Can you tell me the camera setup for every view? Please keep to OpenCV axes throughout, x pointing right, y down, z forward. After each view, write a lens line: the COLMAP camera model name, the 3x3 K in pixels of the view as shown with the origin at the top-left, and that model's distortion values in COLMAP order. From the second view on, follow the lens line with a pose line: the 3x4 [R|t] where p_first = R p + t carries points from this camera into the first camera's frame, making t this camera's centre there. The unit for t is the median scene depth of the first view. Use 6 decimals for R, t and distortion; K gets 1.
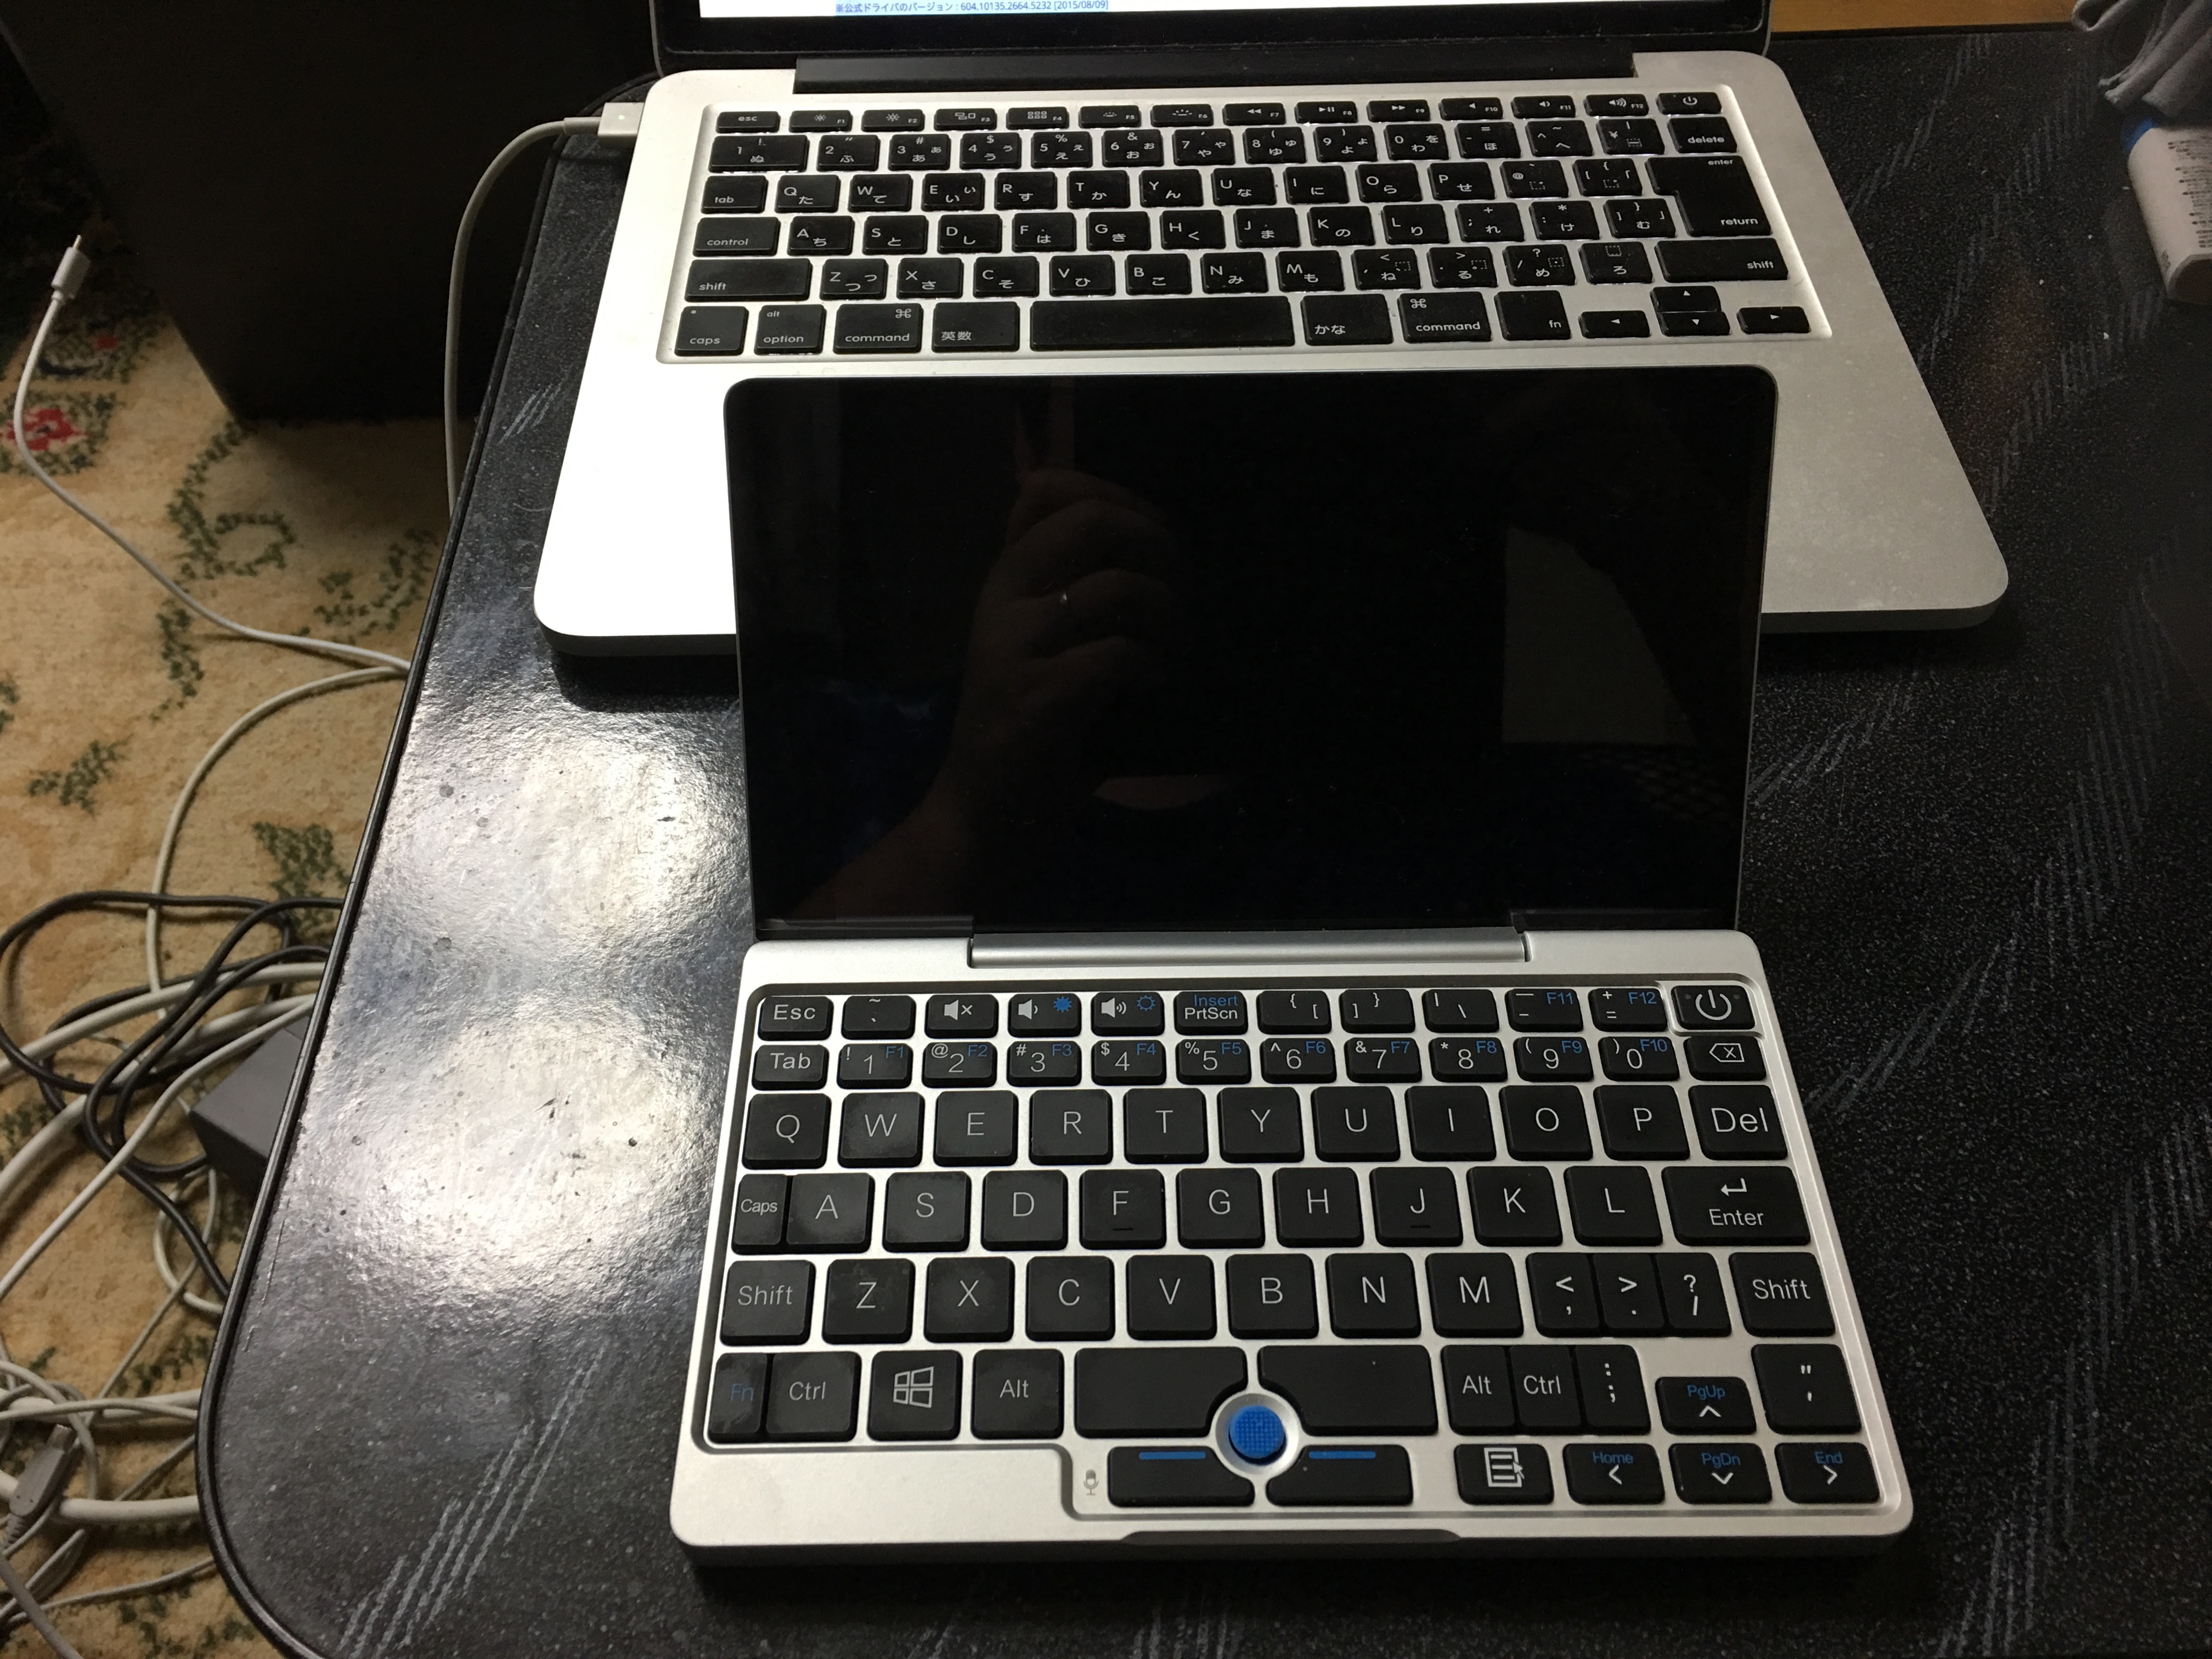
lens RADIAL K [[1900.6, 0, 1100.6], [0, 1900.6, 812.7], [0, 0, 1]] dist [0.078424, -0.122841]
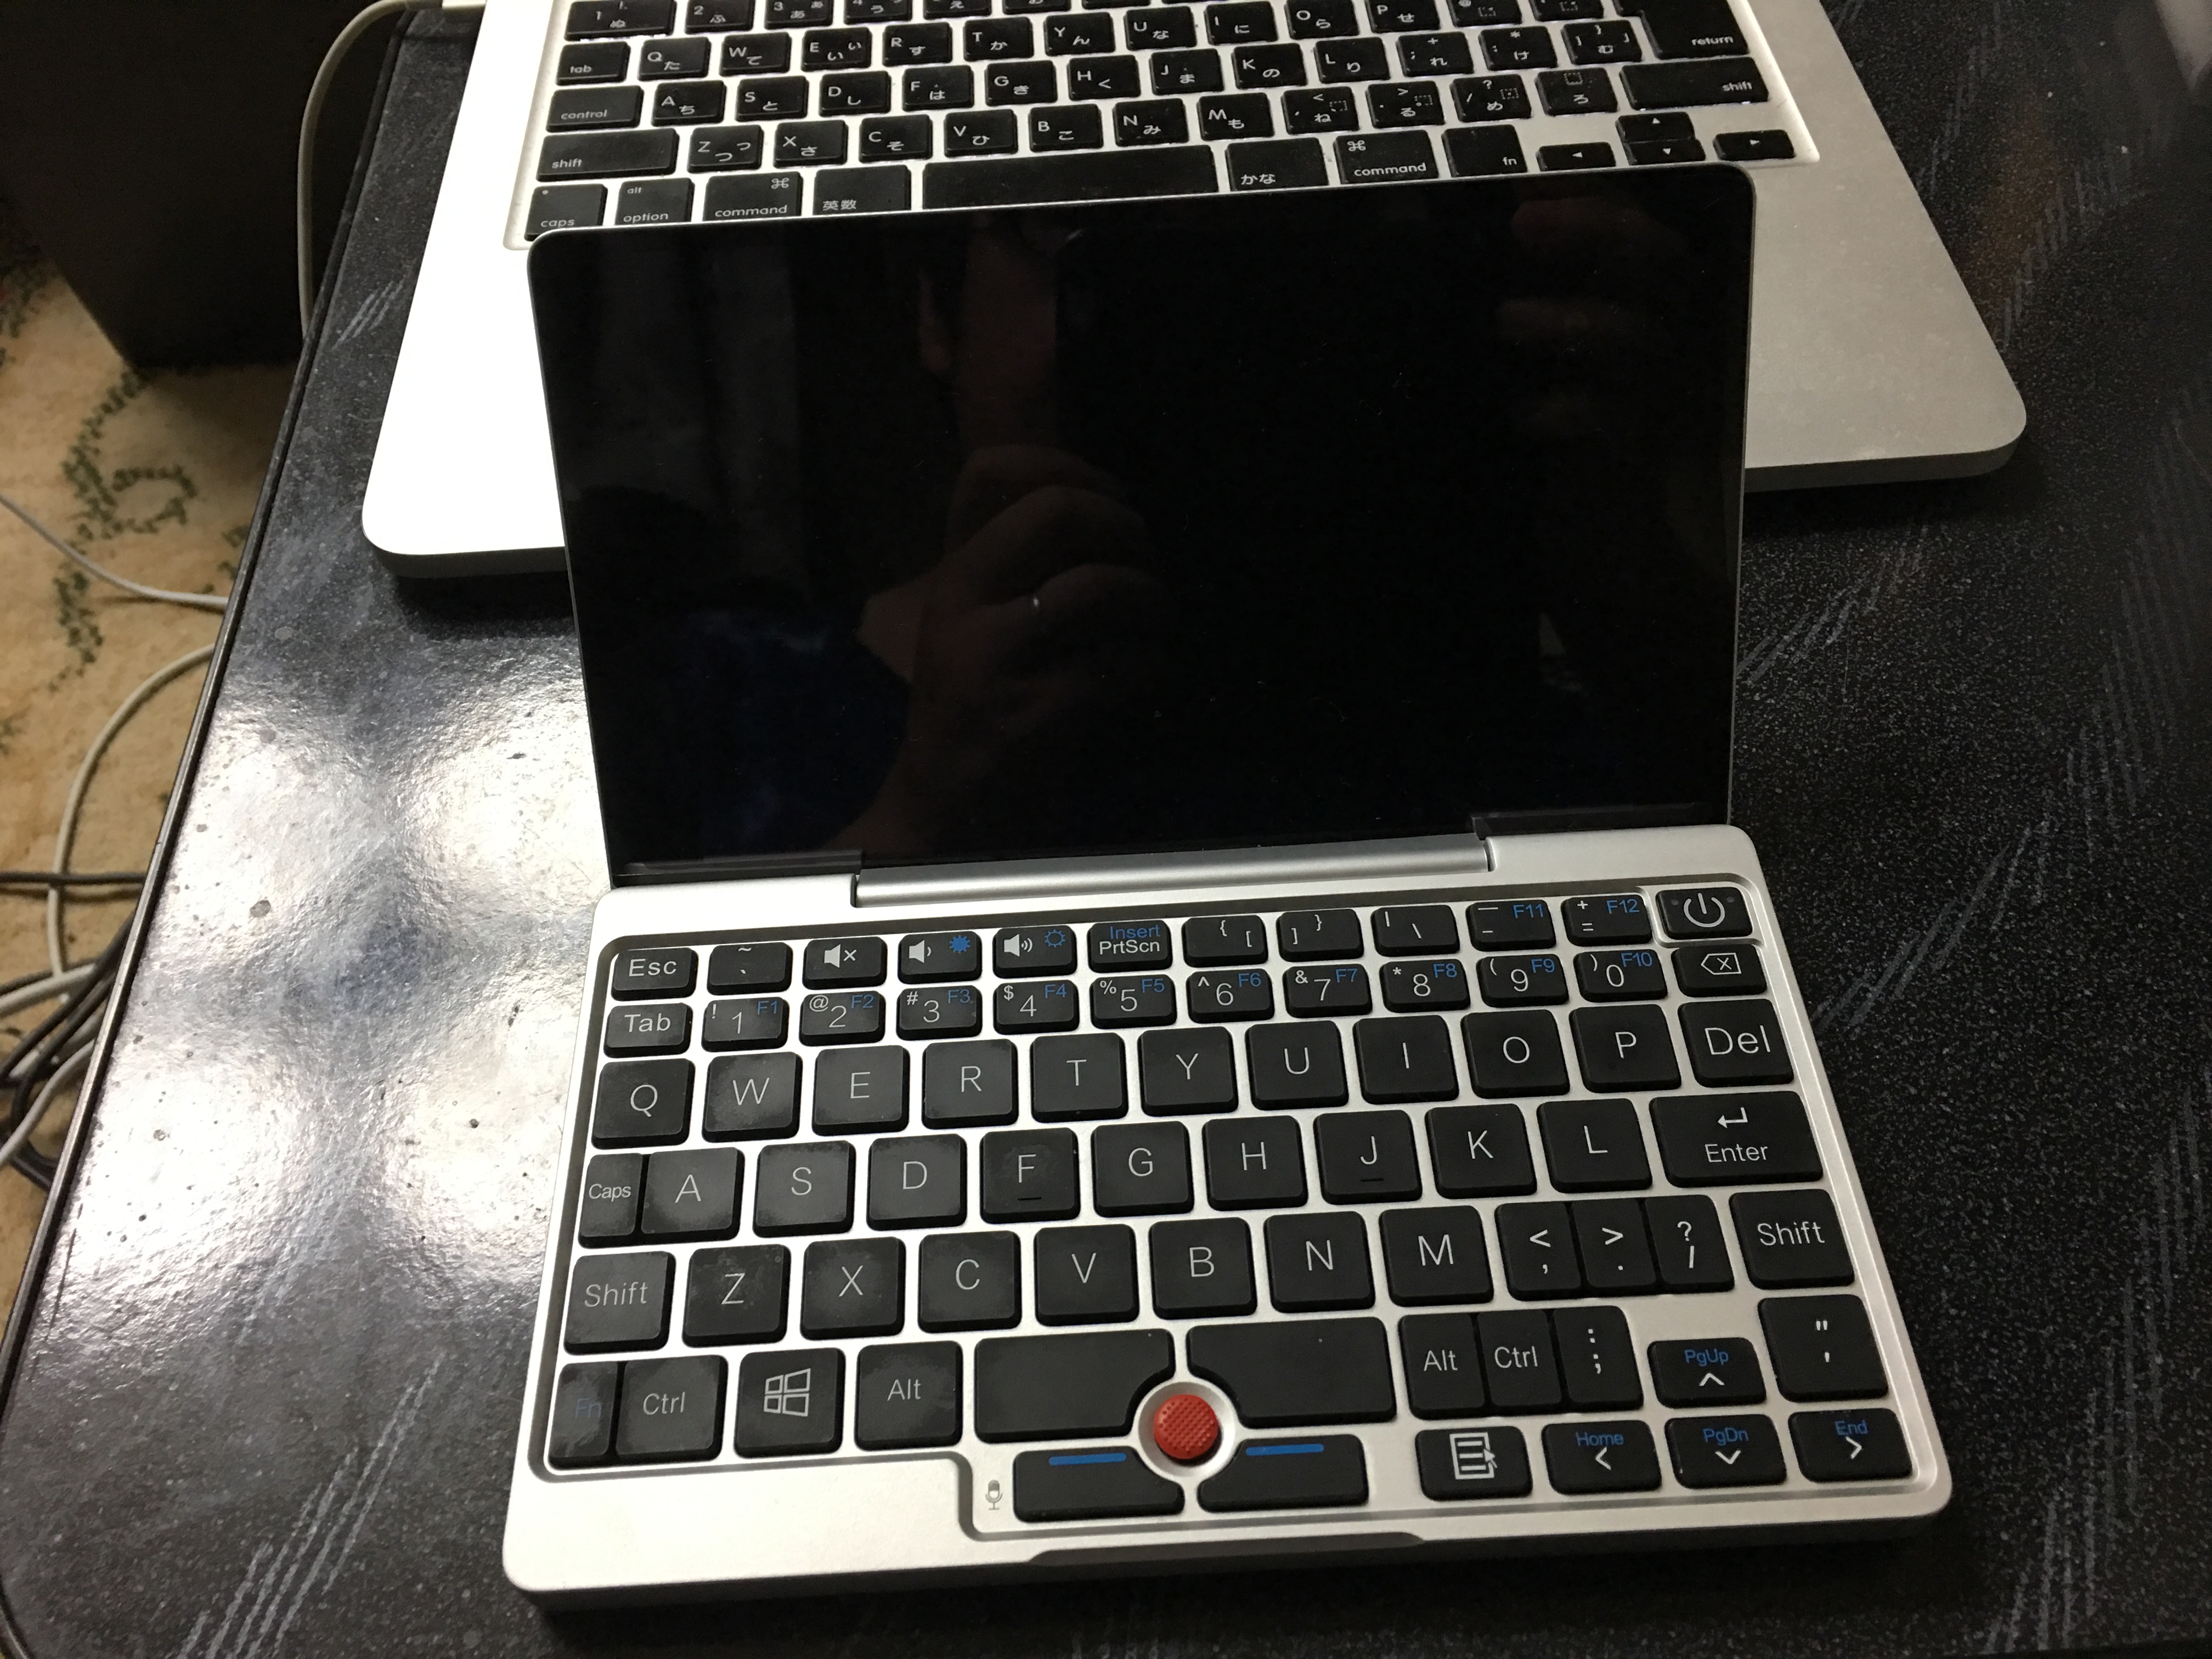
lens RADIAL K [[1897.5, 0, 1109.0], [0, 1897.5, 826.9], [0, 0, 1]] dist [0.077851, -0.121622]
pose [[0.998970, -0.045262, -0.003298, 0.055975], [0.045351, 0.998346, 0.035347, 0.020137], [0.001693, -0.035460, 0.999370, 0.136742]]
